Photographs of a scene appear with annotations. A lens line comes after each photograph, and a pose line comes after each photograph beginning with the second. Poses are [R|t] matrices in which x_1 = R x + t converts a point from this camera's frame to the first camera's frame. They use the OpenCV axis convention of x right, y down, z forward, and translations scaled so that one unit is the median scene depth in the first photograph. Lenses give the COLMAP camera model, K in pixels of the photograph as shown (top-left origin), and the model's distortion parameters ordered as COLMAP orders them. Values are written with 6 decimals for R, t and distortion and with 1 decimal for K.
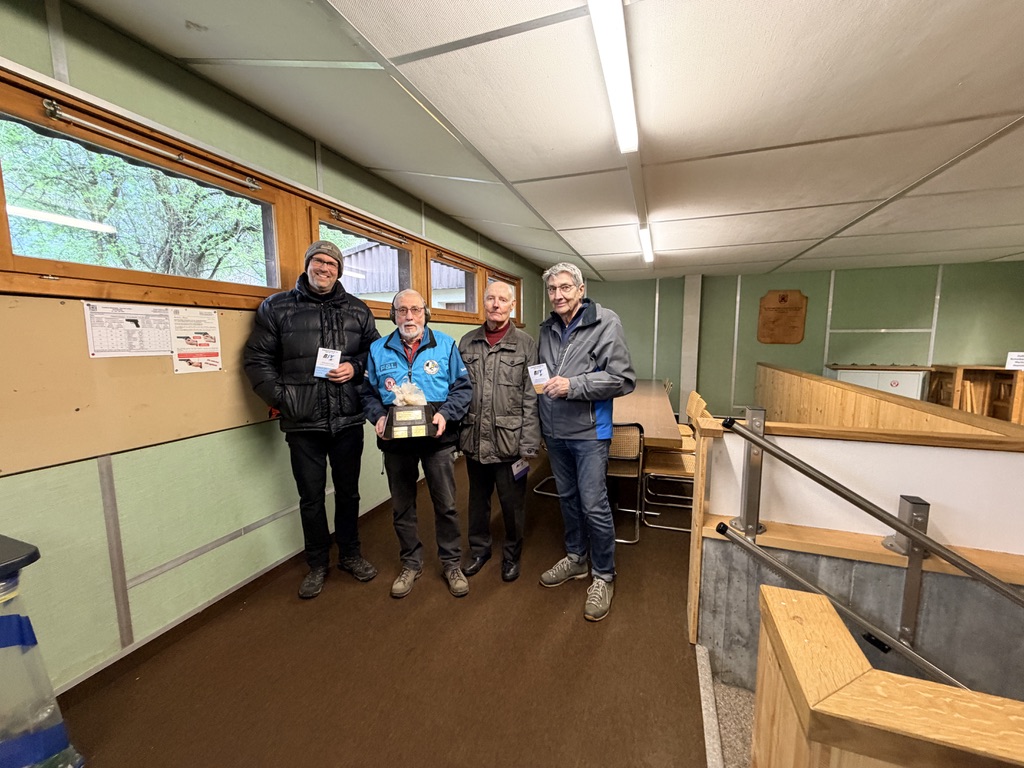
lens RADIAL K [[408.4, 0, 512.0], [0, 408.4, 382.9], [0, 0, 1]] dist [-0.008665, 0.000098]
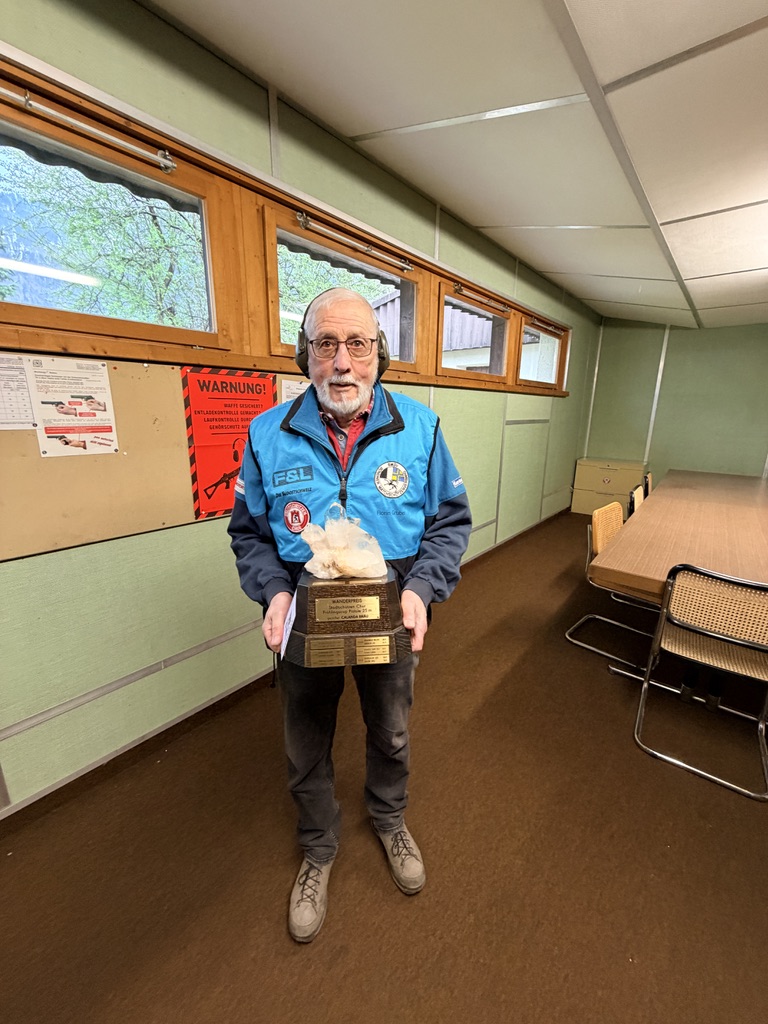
lens RADIAL K [[408.4, 0, 384.6], [0, 408.4, 510.2], [0, 0, 1]] dist [-0.008665, 0.000098]
pose [[0.938829, 0.098063, -0.330127, -0.052585], [-0.053504, 0.988495, 0.141473, -0.057921], [0.340203, -0.115156, 0.933275, 0.513415]]
